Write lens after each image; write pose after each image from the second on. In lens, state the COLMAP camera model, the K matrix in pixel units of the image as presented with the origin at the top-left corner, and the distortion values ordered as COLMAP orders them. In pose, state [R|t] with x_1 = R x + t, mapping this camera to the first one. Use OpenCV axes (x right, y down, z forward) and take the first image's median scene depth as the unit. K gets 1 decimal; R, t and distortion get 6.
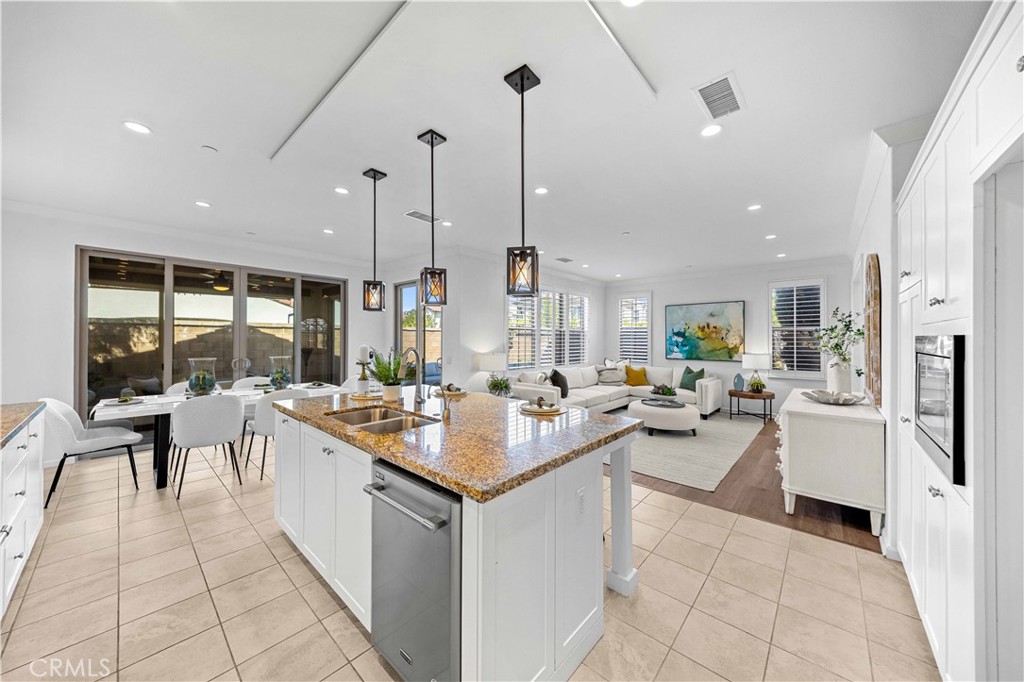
lens RADIAL K [[356.8, 0, 512.0], [0, 356.8, 341.0], [0, 0, 1]] dist [-0.000951, -0.000100]
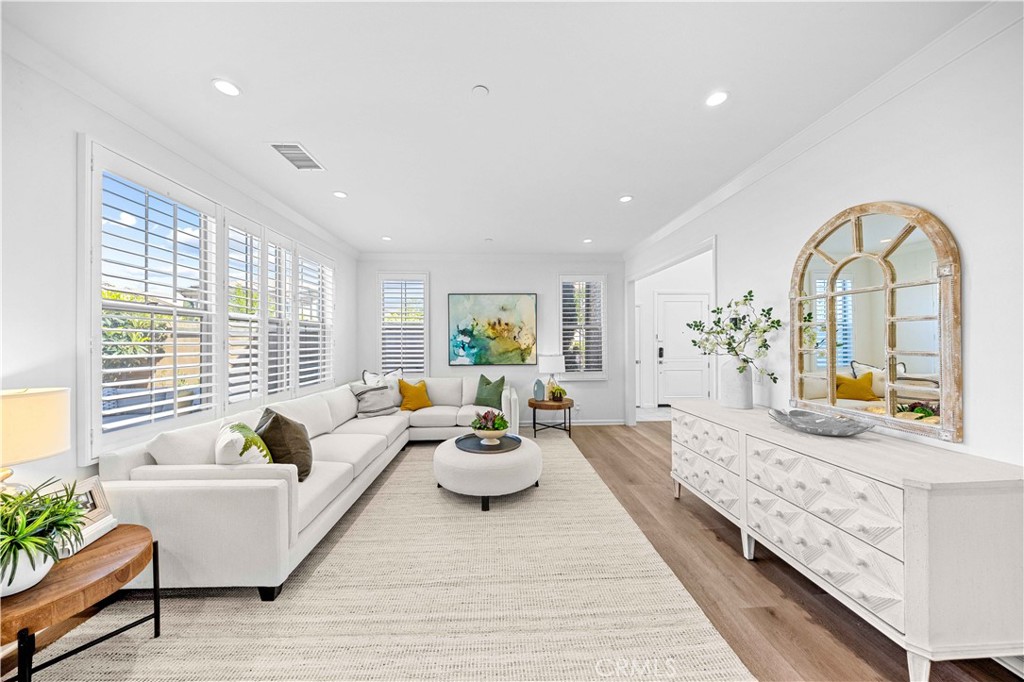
lens RADIAL K [[339.2, 0, 512.0], [0, 339.2, 341.0], [0, 0, 1]] dist [0.000885, 0.000012]
pose [[0.711902, -0.006398, 0.702249, 0.034630], [0.012553, 0.999915, -0.003617, 0.003059], [-0.702166, 0.011390, 0.711922, 0.438018]]
